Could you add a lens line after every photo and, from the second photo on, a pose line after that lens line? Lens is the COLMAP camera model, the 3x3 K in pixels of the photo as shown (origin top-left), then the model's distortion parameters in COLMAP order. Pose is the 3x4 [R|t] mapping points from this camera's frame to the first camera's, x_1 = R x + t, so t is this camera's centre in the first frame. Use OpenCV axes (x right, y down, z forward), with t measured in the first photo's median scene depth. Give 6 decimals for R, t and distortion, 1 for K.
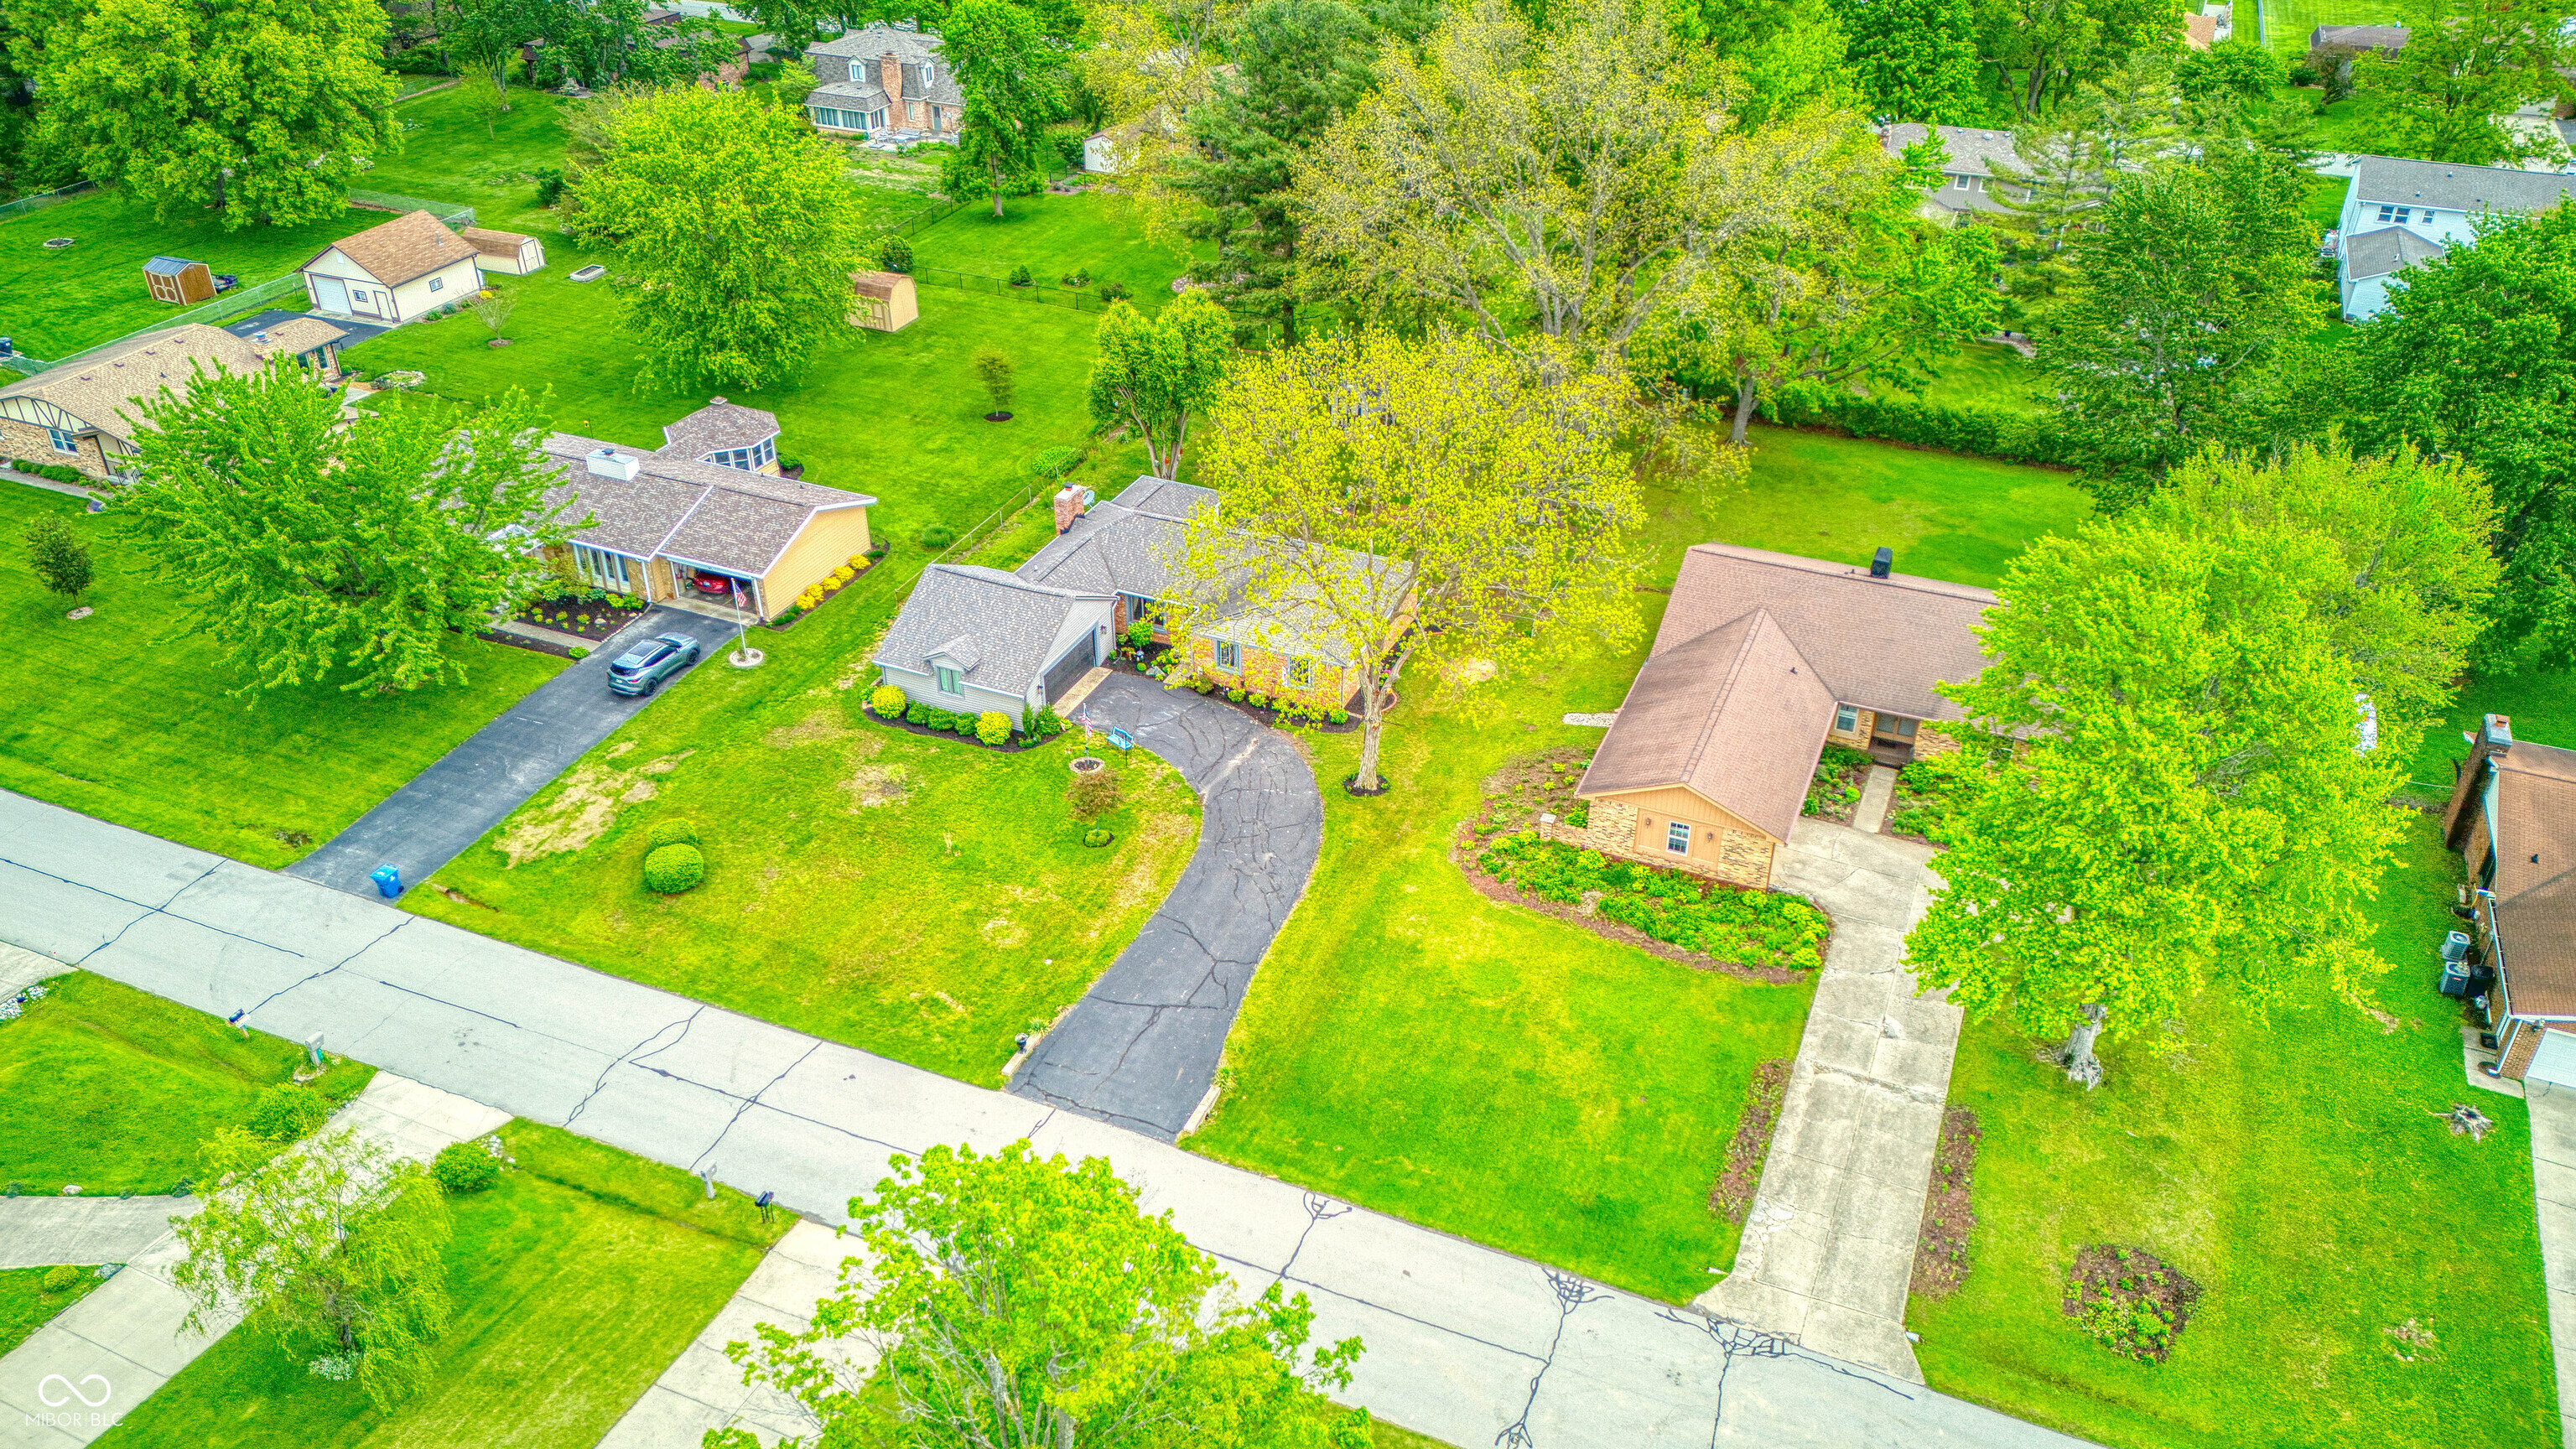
lens RADIAL K [[1757.1, 0, 1305.2], [0, 1757.1, 729.1], [0, 0, 1]] dist [0.144025, -0.225728]
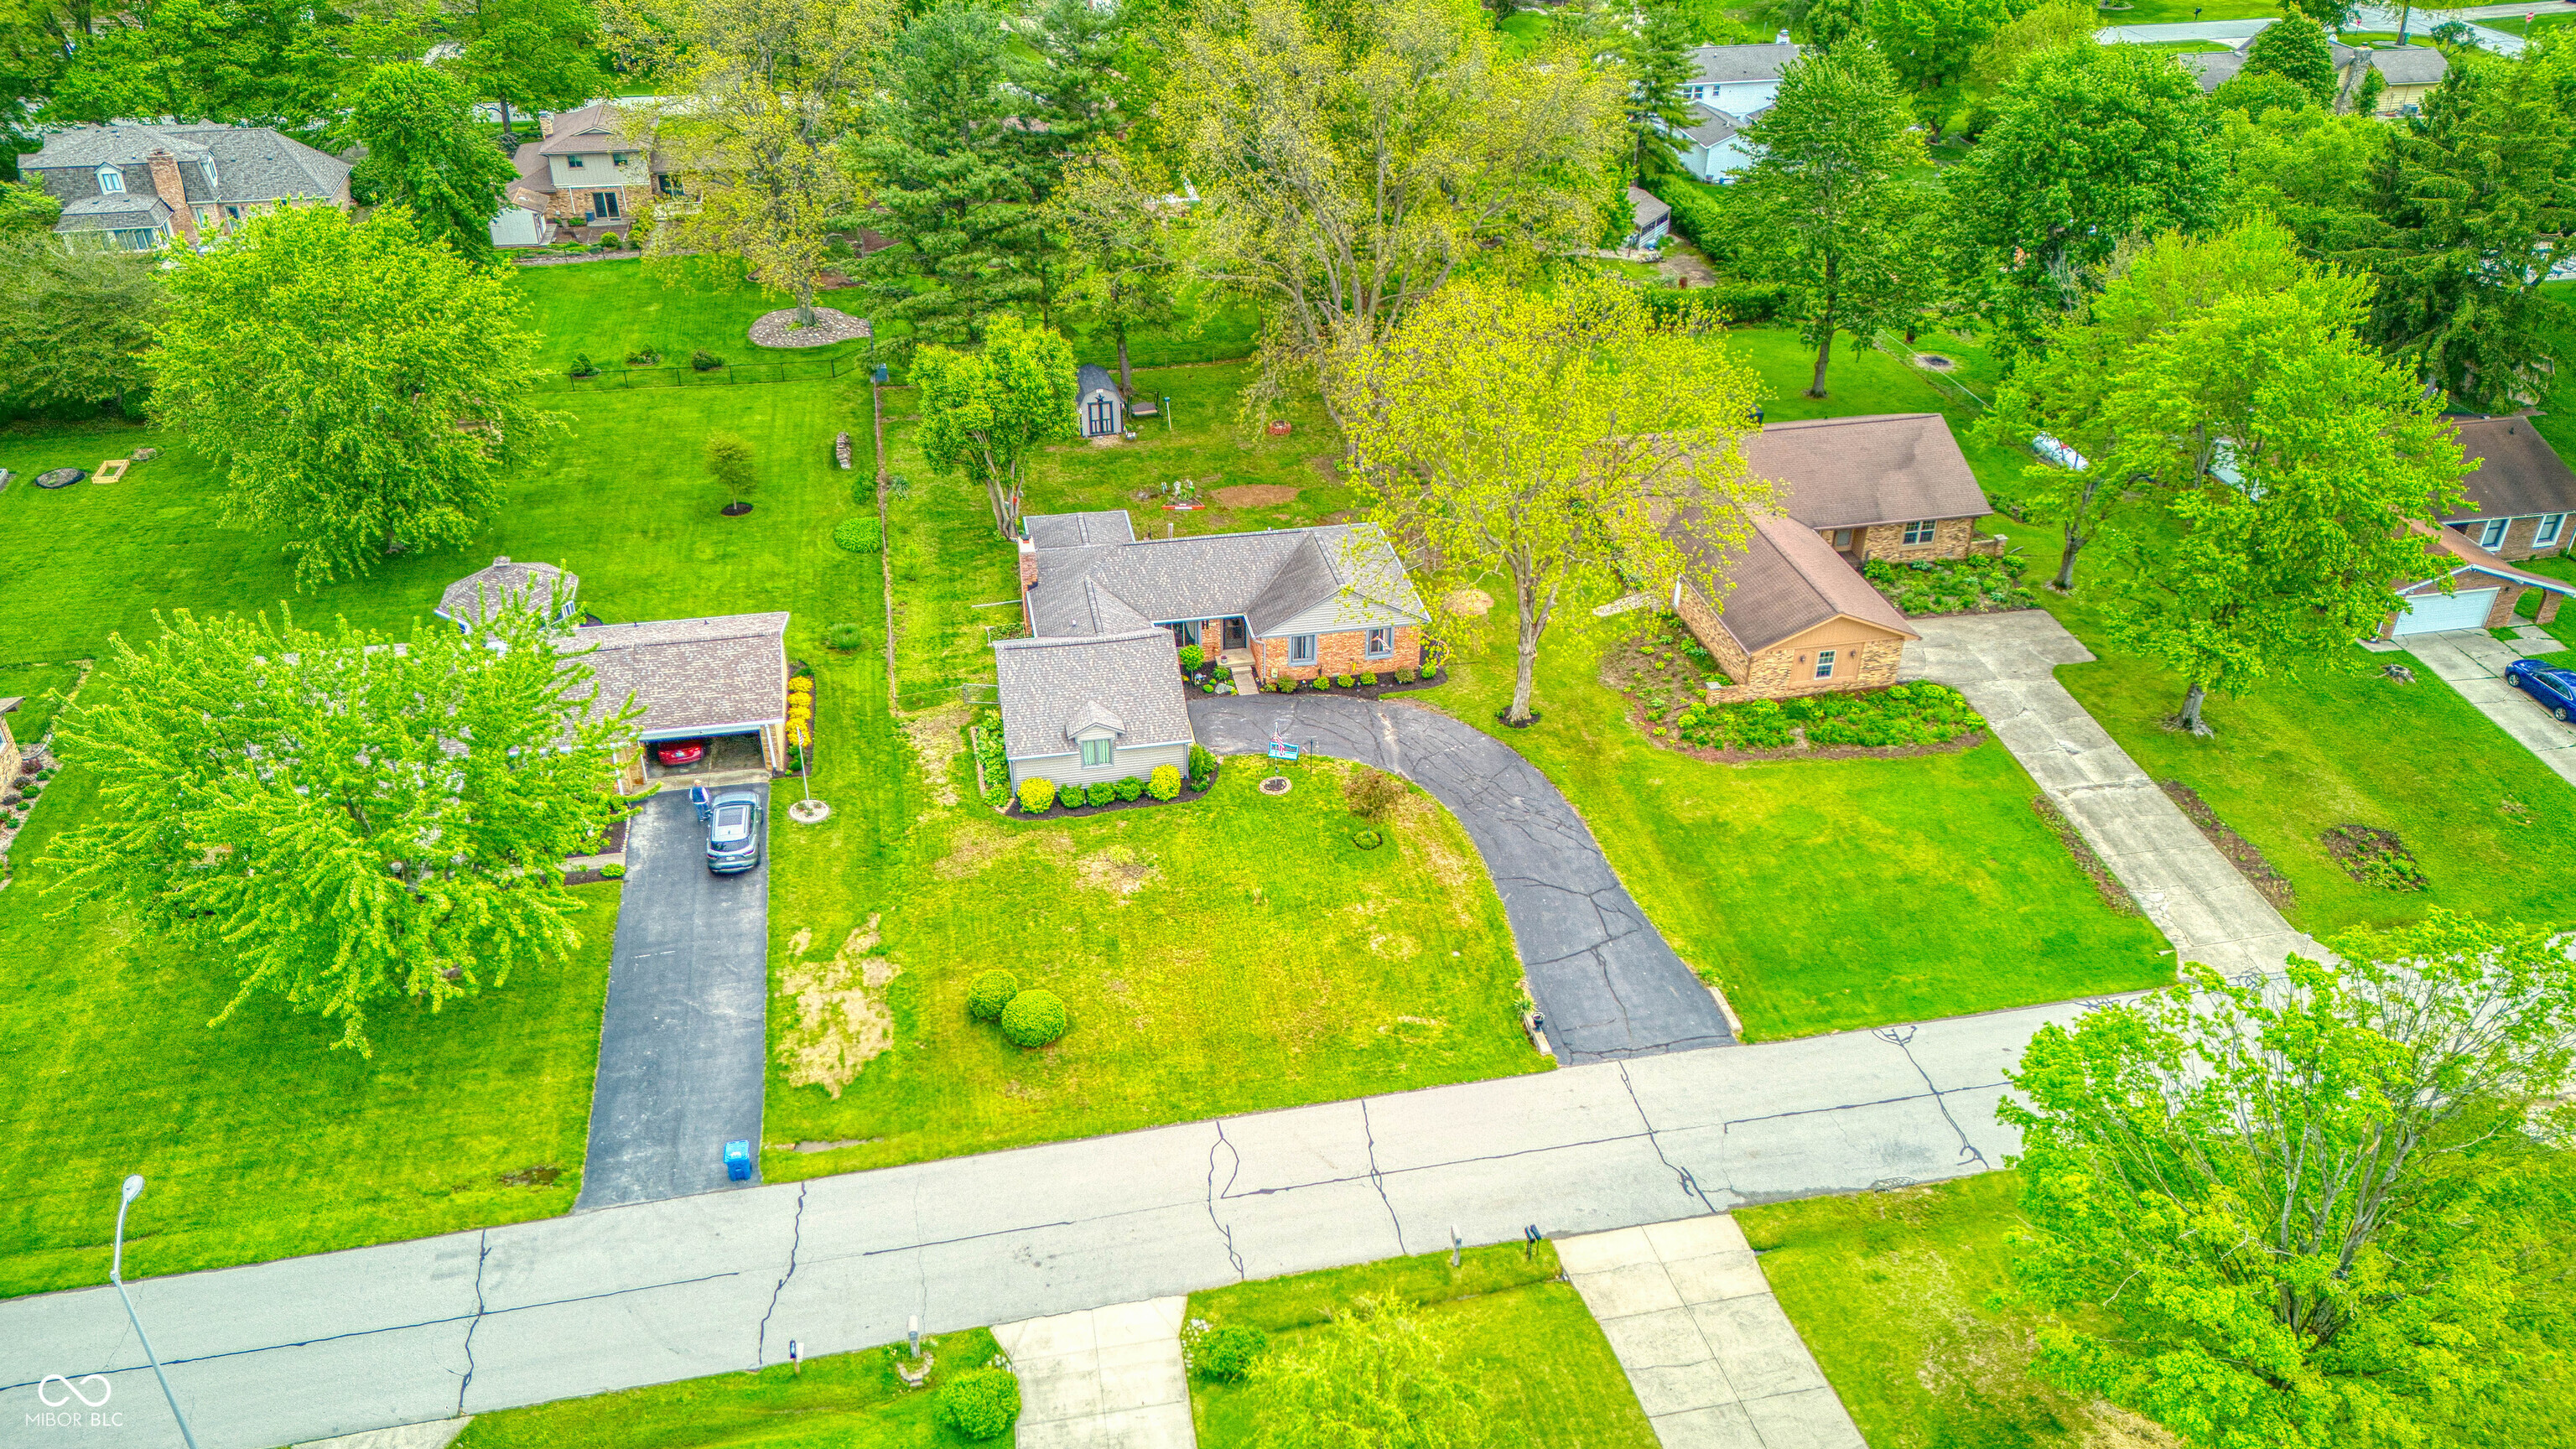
lens RADIAL K [[1762.8, 0, 1272.8], [0, 1762.8, 720.5], [0, 0, 1]] dist [0.128303, -0.150243]
pose [[0.832976, -0.298840, 0.465668, -0.560672], [0.300134, 0.951064, 0.073467, -0.084844], [-0.464835, 0.078567, 0.881905, 0.126687]]
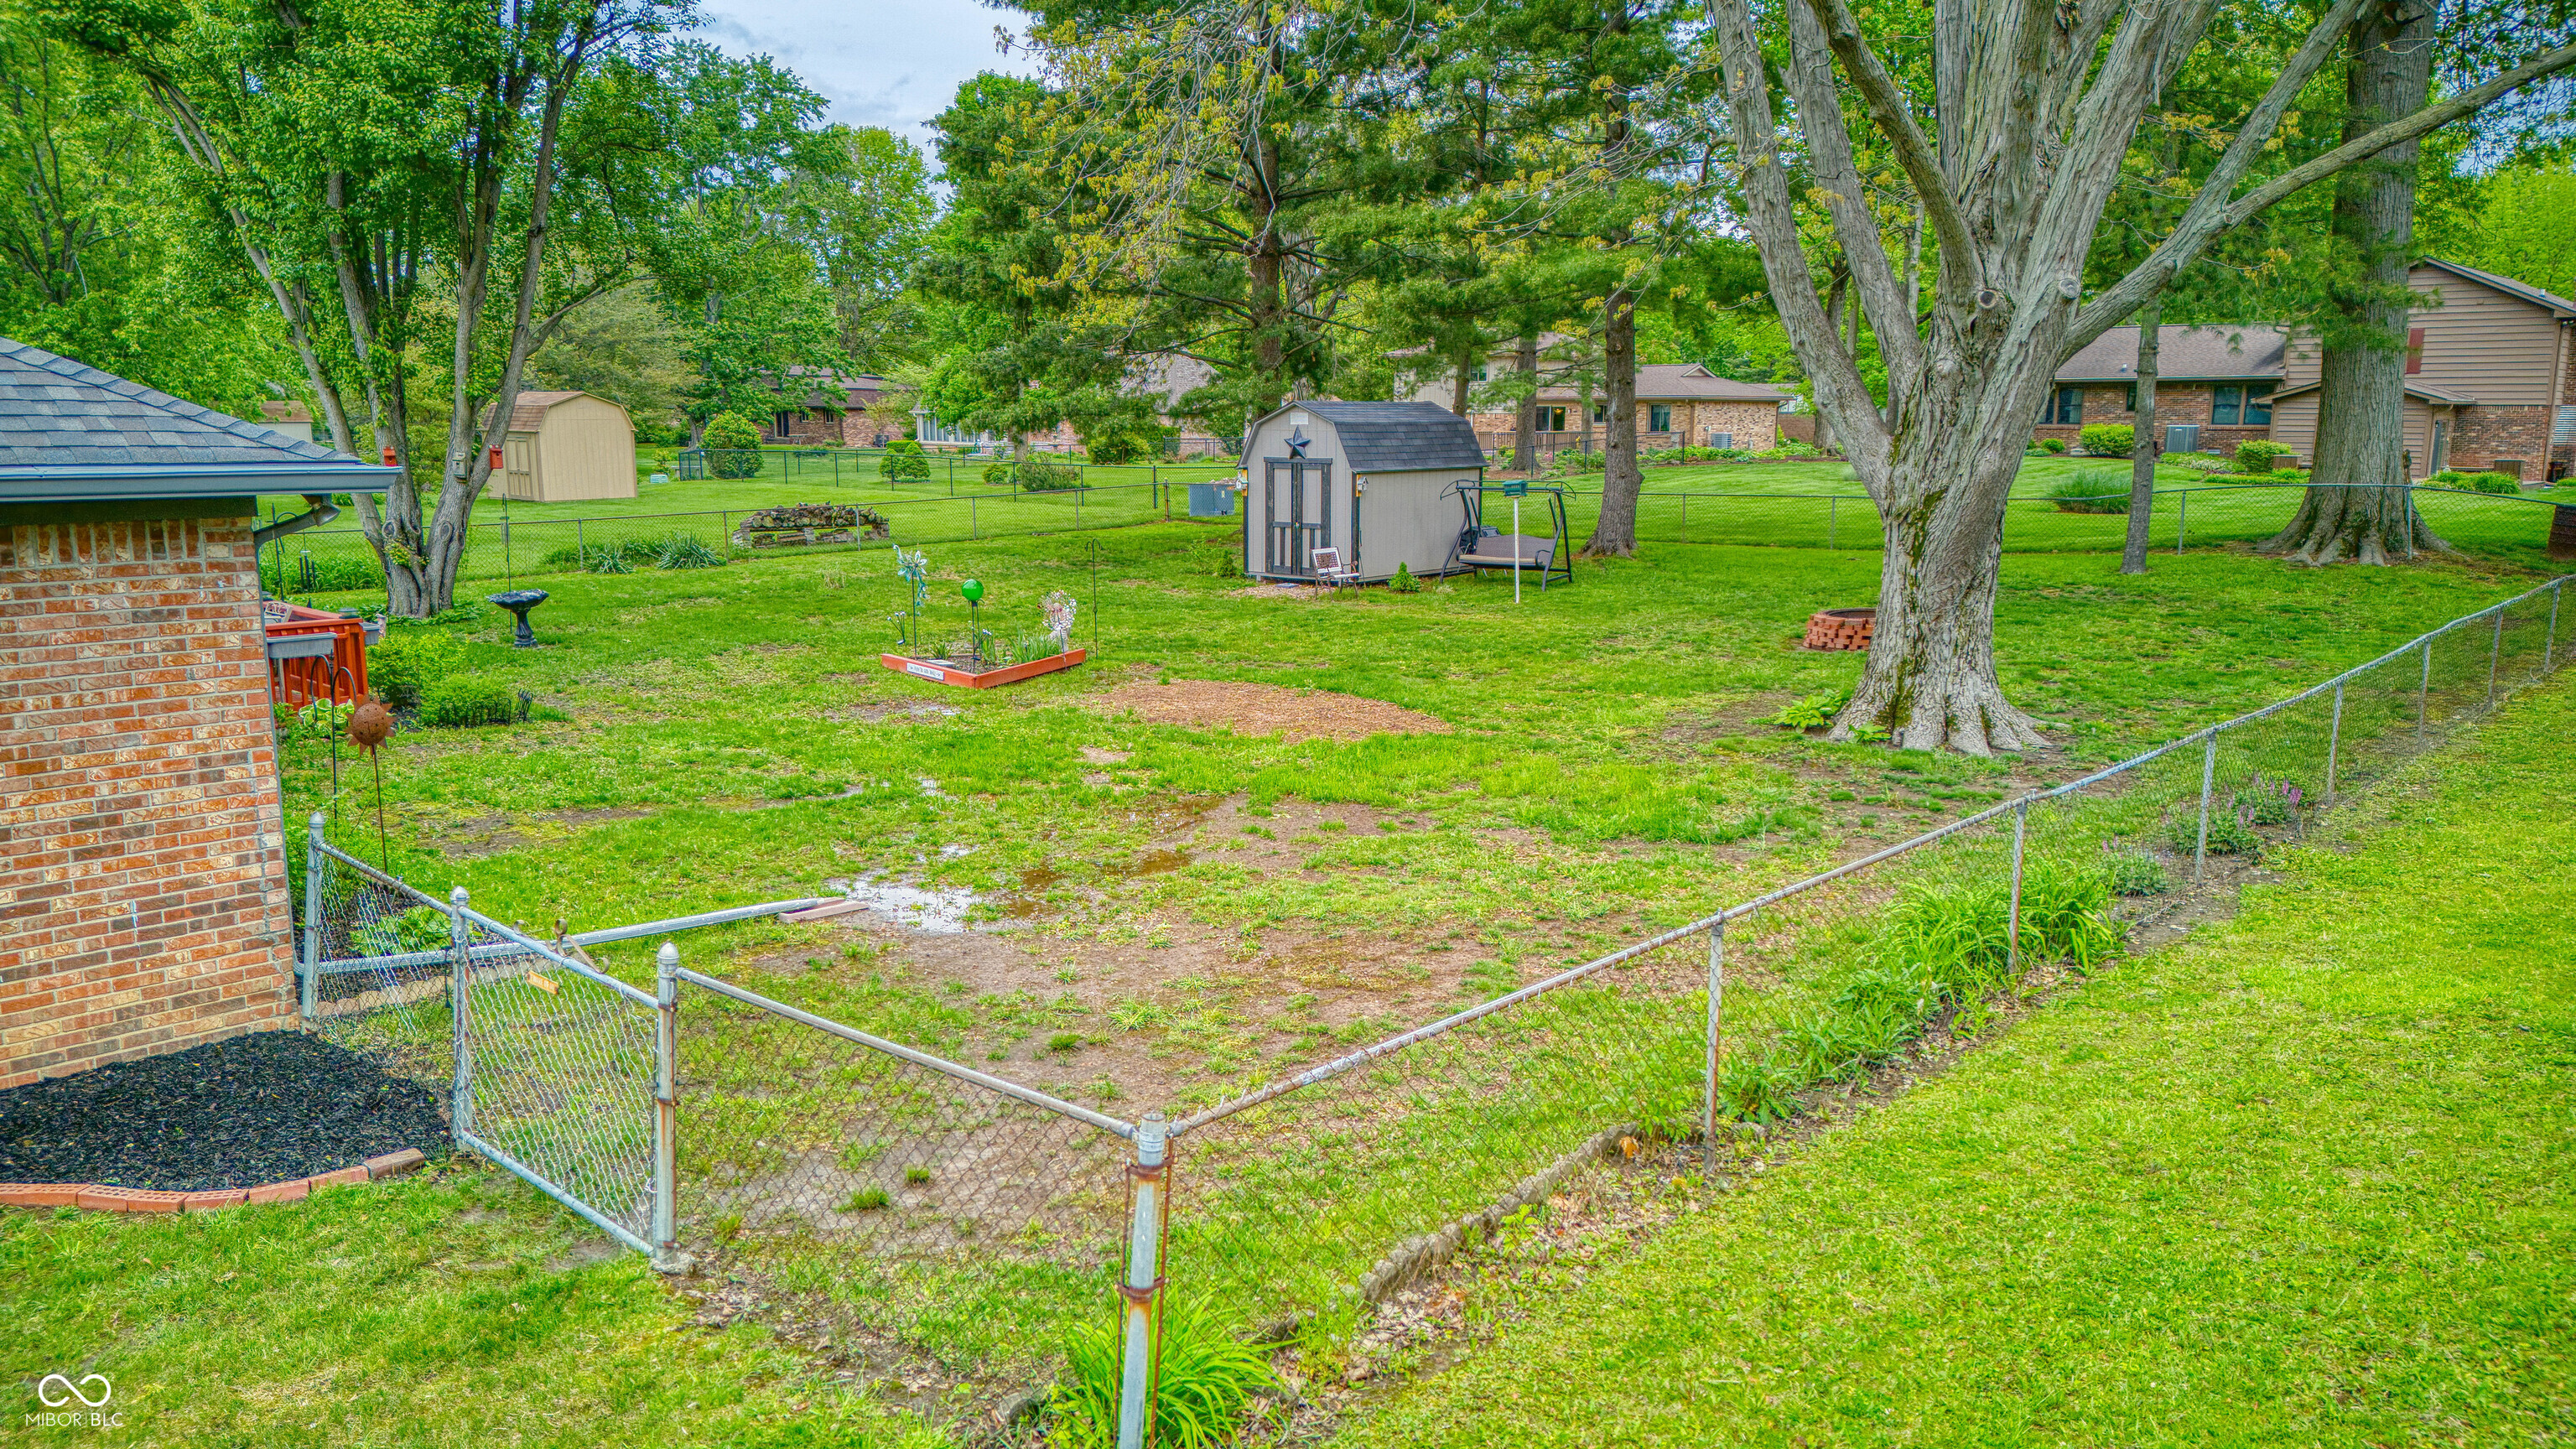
lens RADIAL K [[1842.4, 0, 1295.7], [0, 1842.4, 721.7], [0, 0, 1]] dist [0.083811, -0.099560]
pose [[0.945524, 0.050354, -0.321636, 0.169531], [-0.172142, 0.915882, -0.362667, -0.055295], [0.276319, 0.398278, 0.874656, 1.033334]]
